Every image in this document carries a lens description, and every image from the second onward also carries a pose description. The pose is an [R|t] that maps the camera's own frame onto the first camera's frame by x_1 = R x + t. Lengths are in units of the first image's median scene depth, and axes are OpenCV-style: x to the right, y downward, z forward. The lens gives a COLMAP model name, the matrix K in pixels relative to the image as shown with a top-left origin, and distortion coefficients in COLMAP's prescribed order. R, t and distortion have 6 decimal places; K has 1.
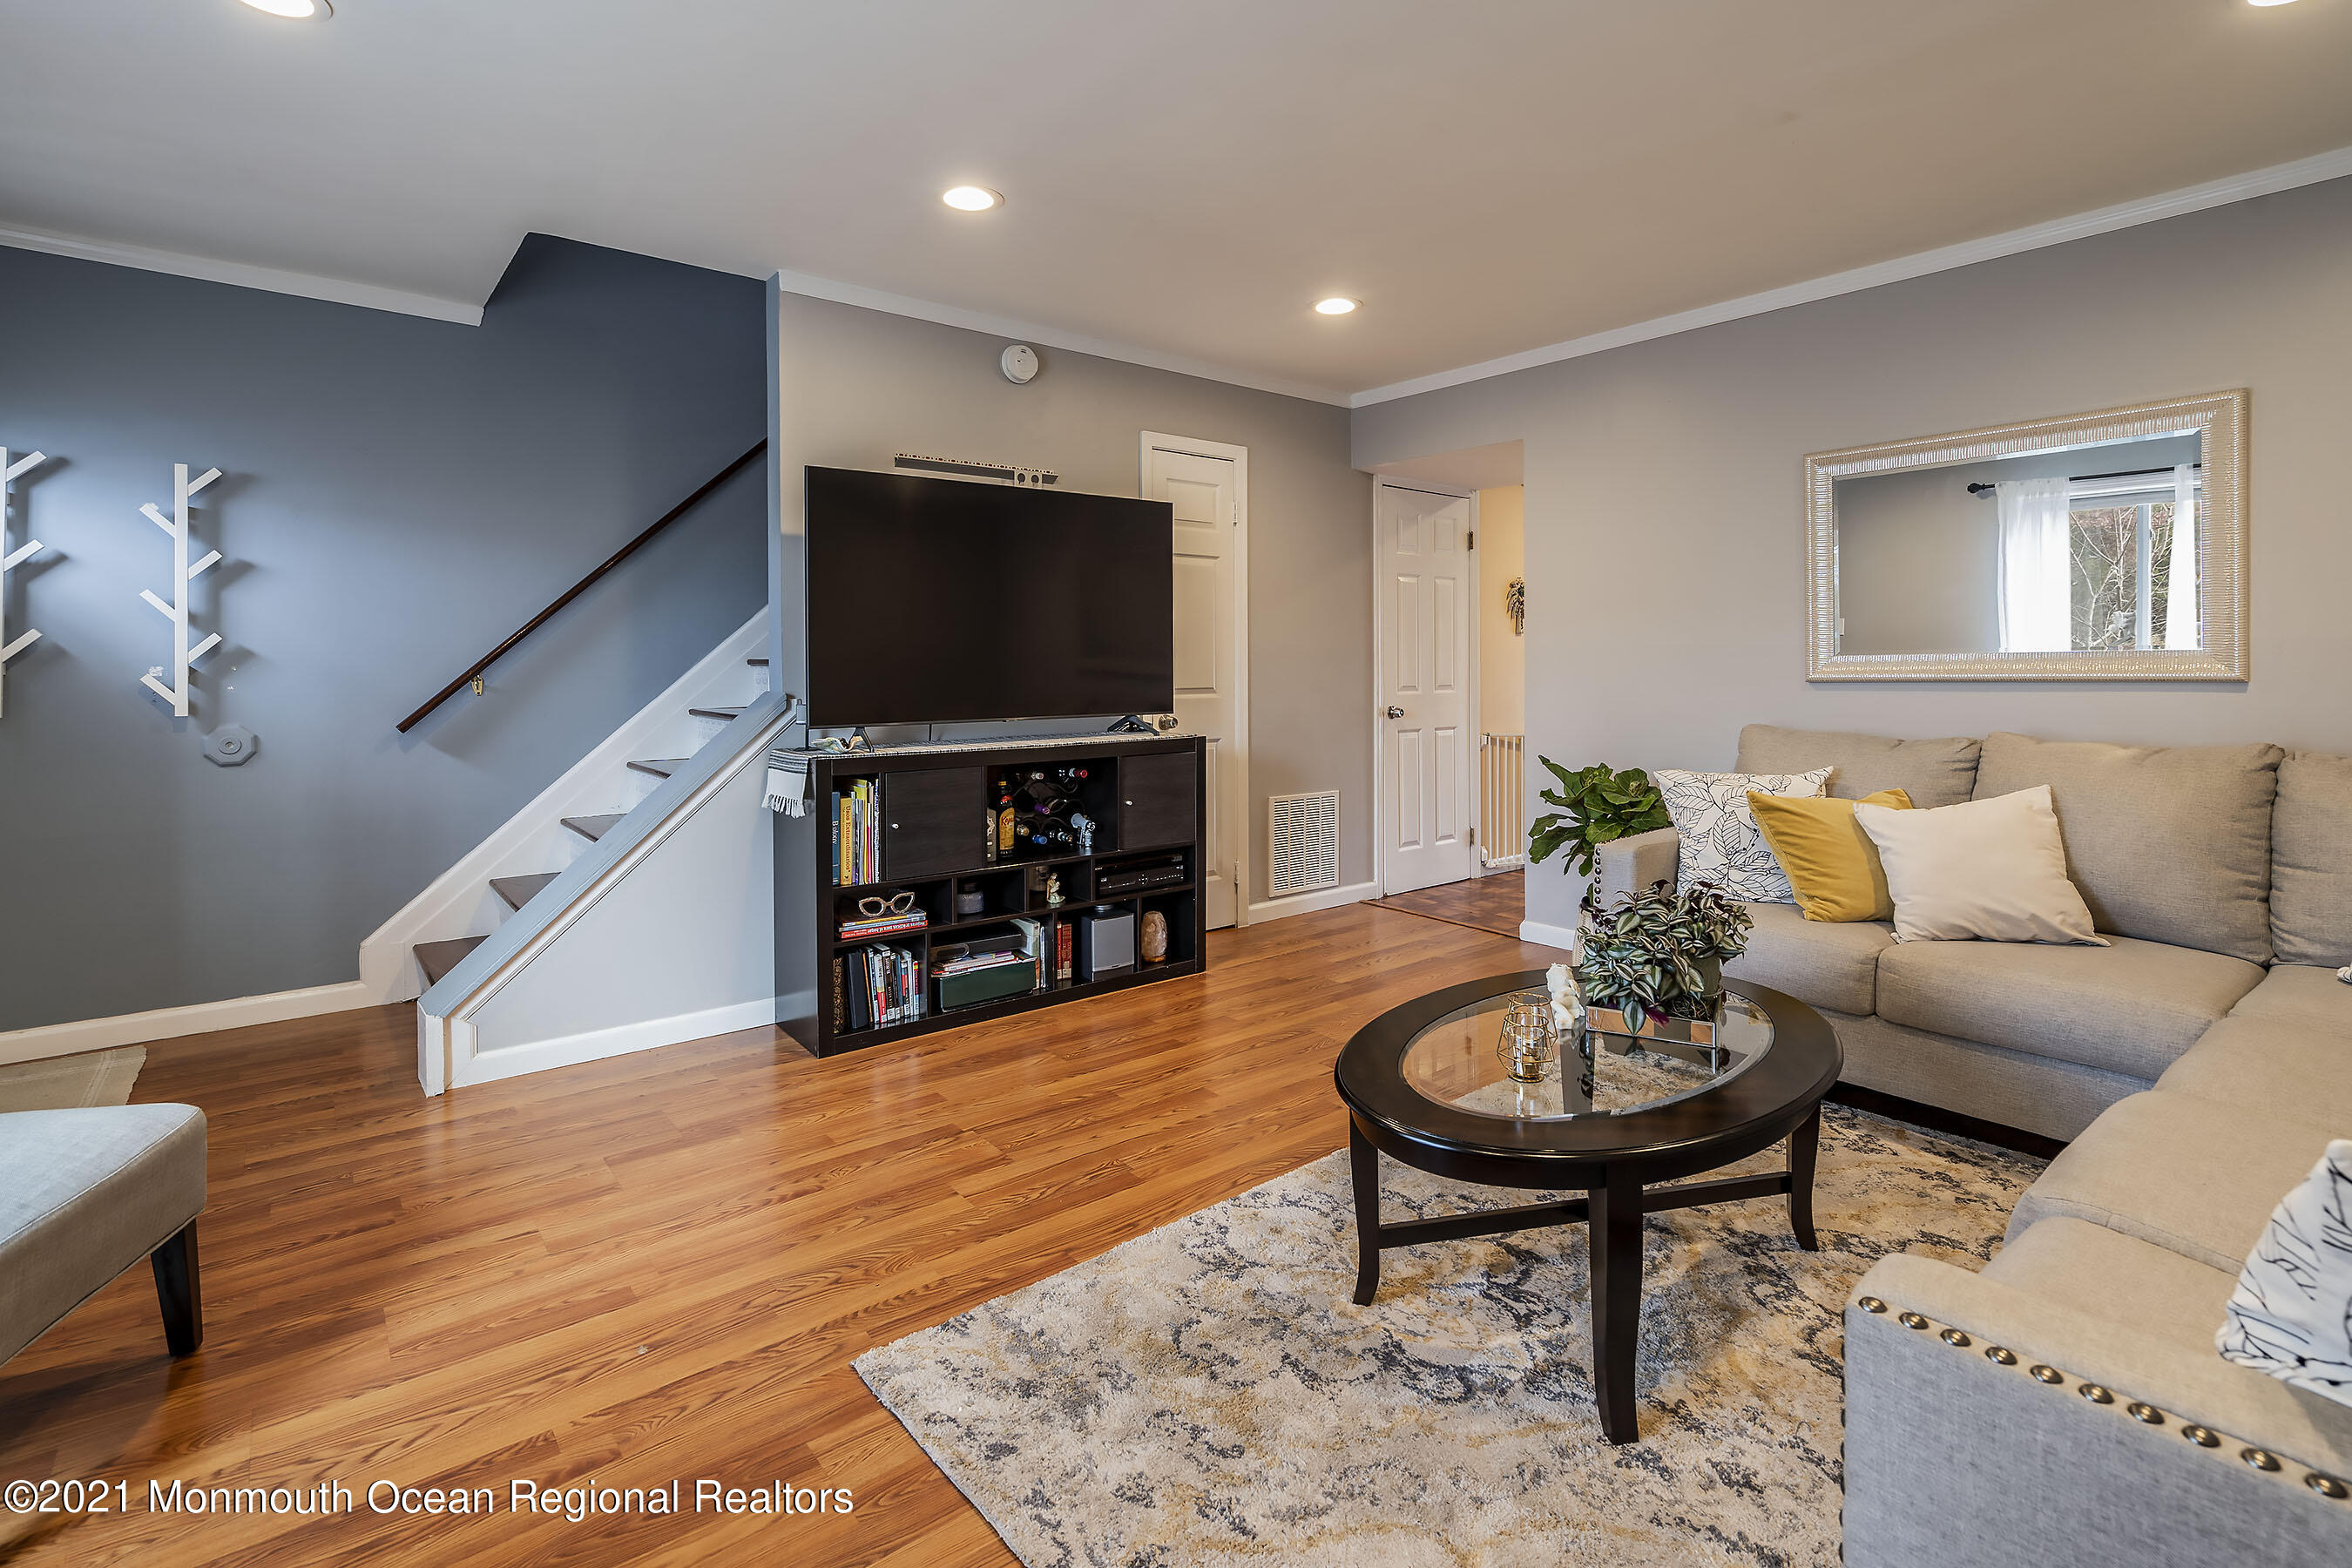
lens RADIAL K [[1099.3, 0, 1117.5], [0, 1099.3, 640.2], [0, 0, 1]] dist [-0.005868, 0.001286]
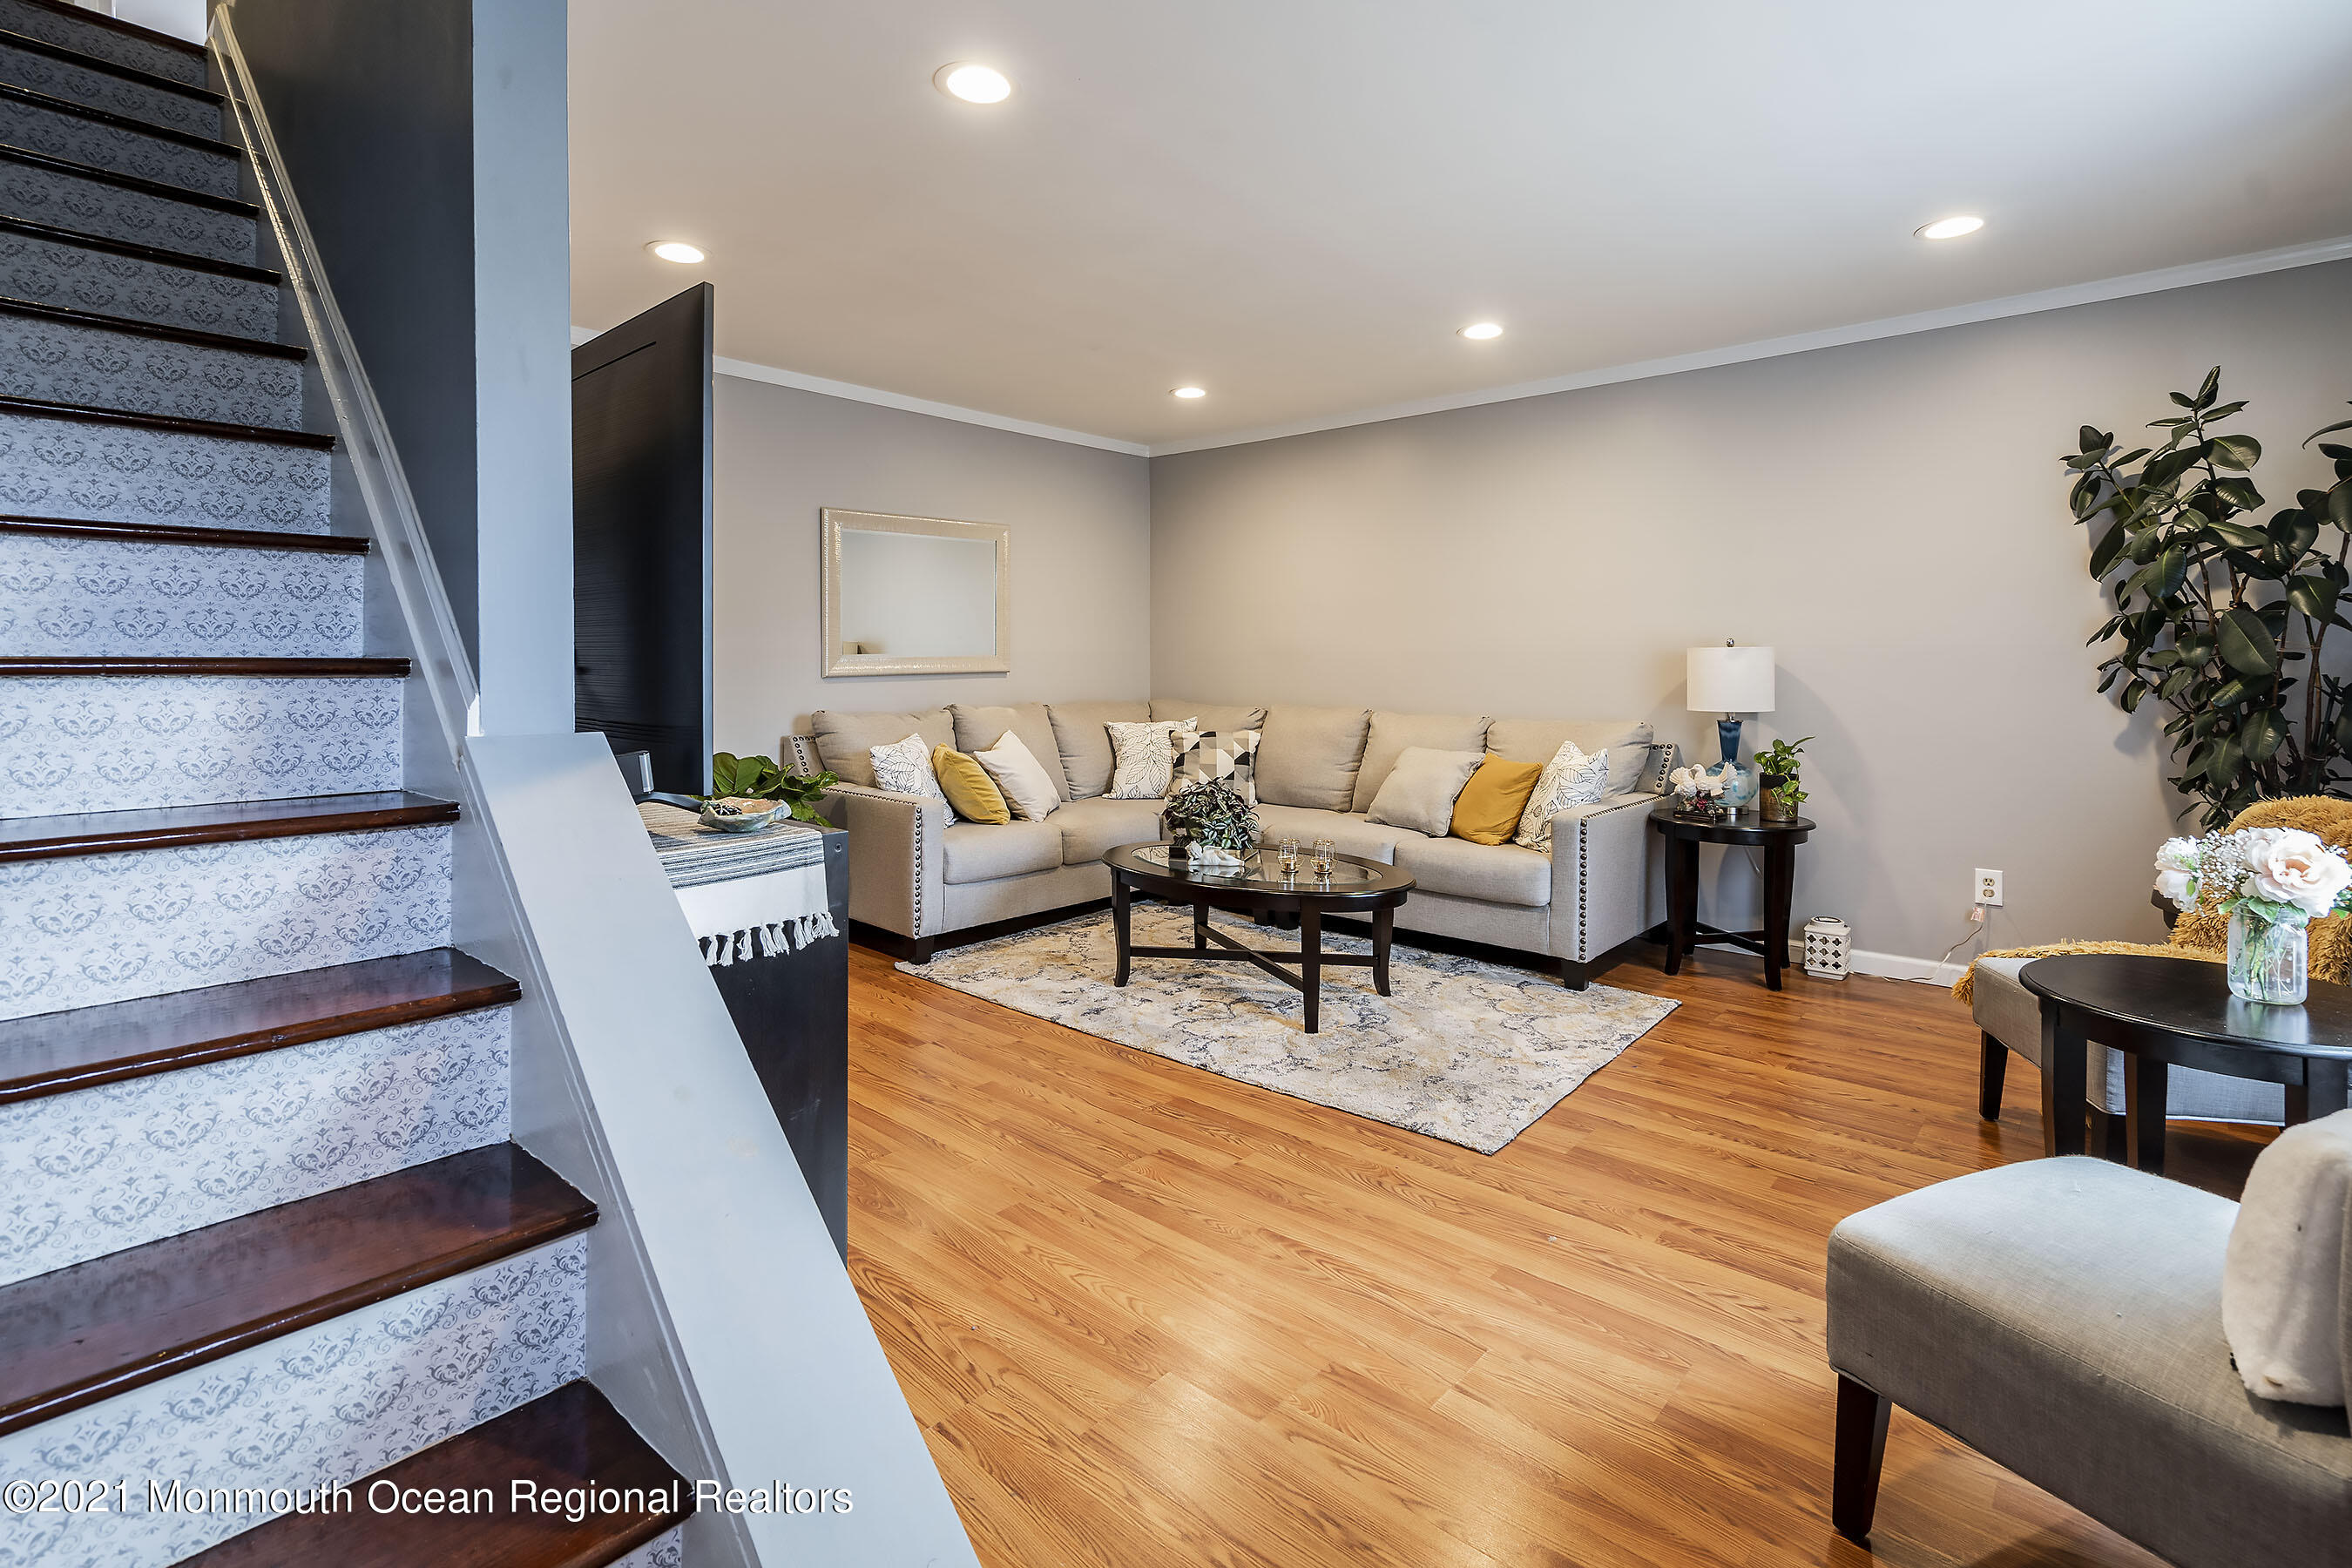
lens RADIAL K [[1099.3, 0, 1167.8], [0, 1099.3, 667.3], [0, 0, 1]] dist [-0.005868, 0.001286]
pose [[-0.180554, -0.011515, 0.983498, -1.294245], [-0.025289, 0.999655, 0.007062, 0.009449], [-0.983240, -0.023597, -0.180782, 1.382011]]
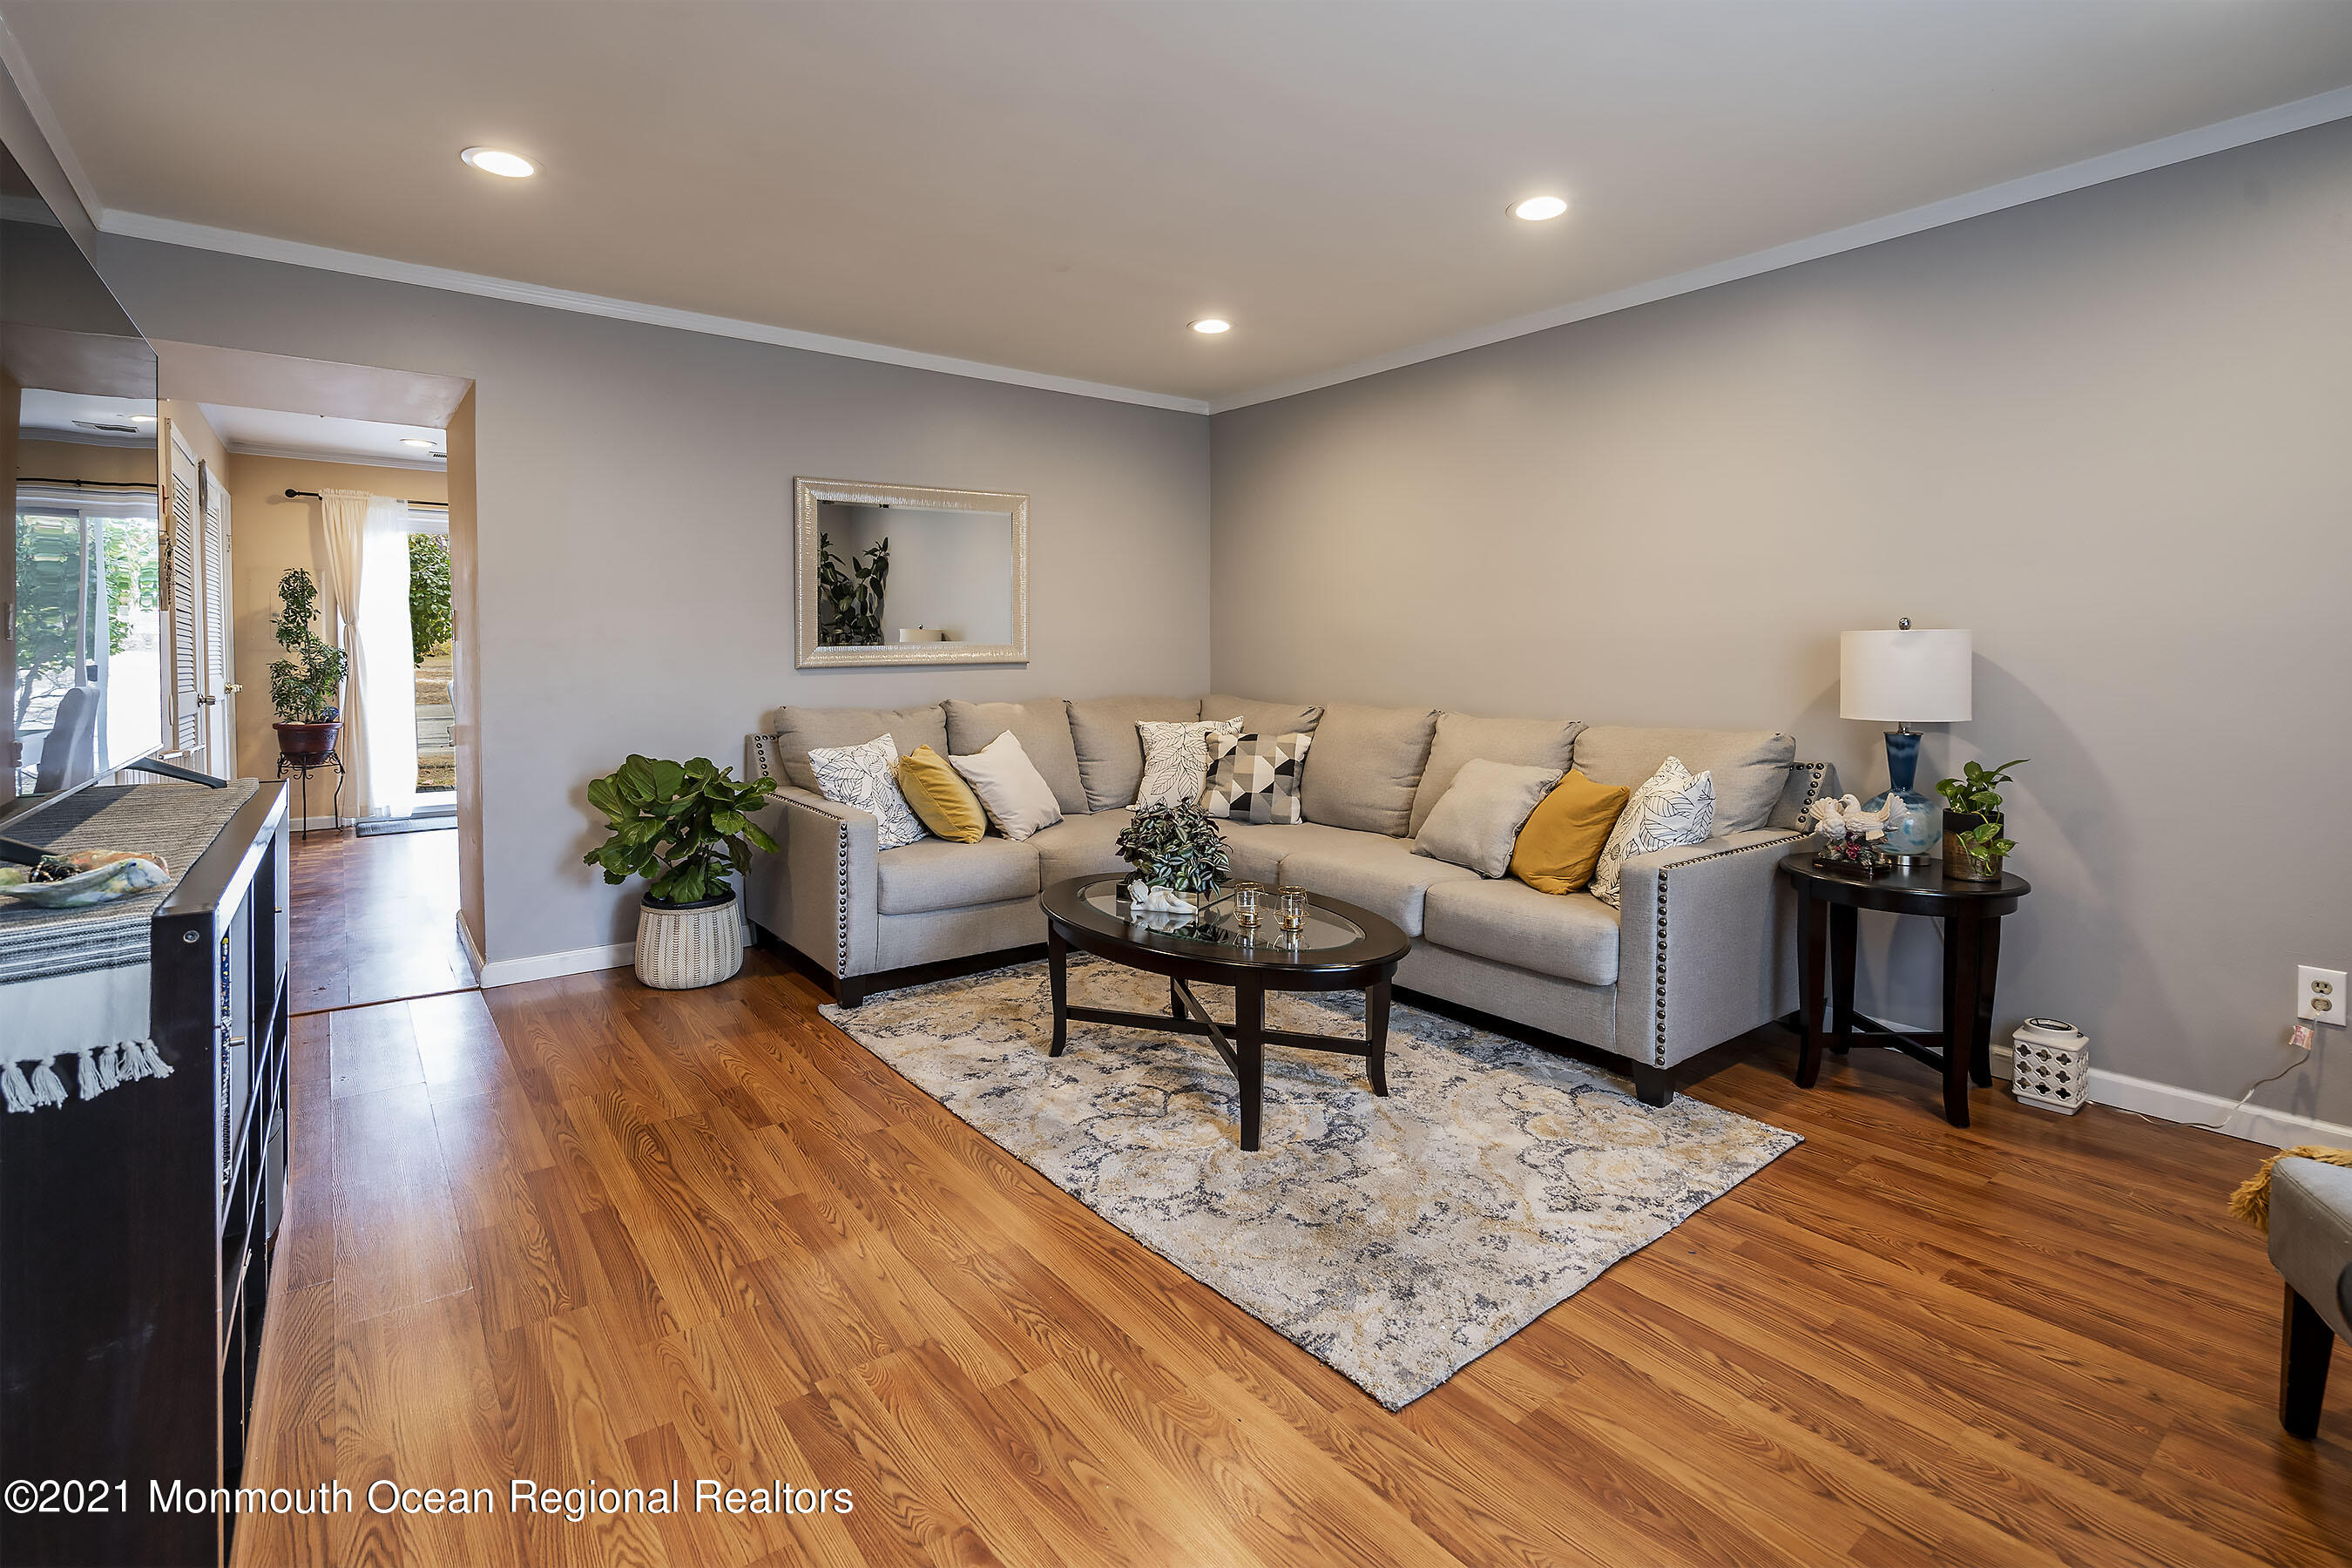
lens RADIAL K [[1099.3, 0, 1179.3], [0, 1099.3, 668.3], [0, 0, 1]] dist [-0.005868, 0.001286]
pose [[-0.000258, -0.021683, 0.999765, -0.952522], [-0.024456, 0.999466, 0.021670, 0.002791], [-0.999701, -0.024445, -0.000788, 0.975711]]
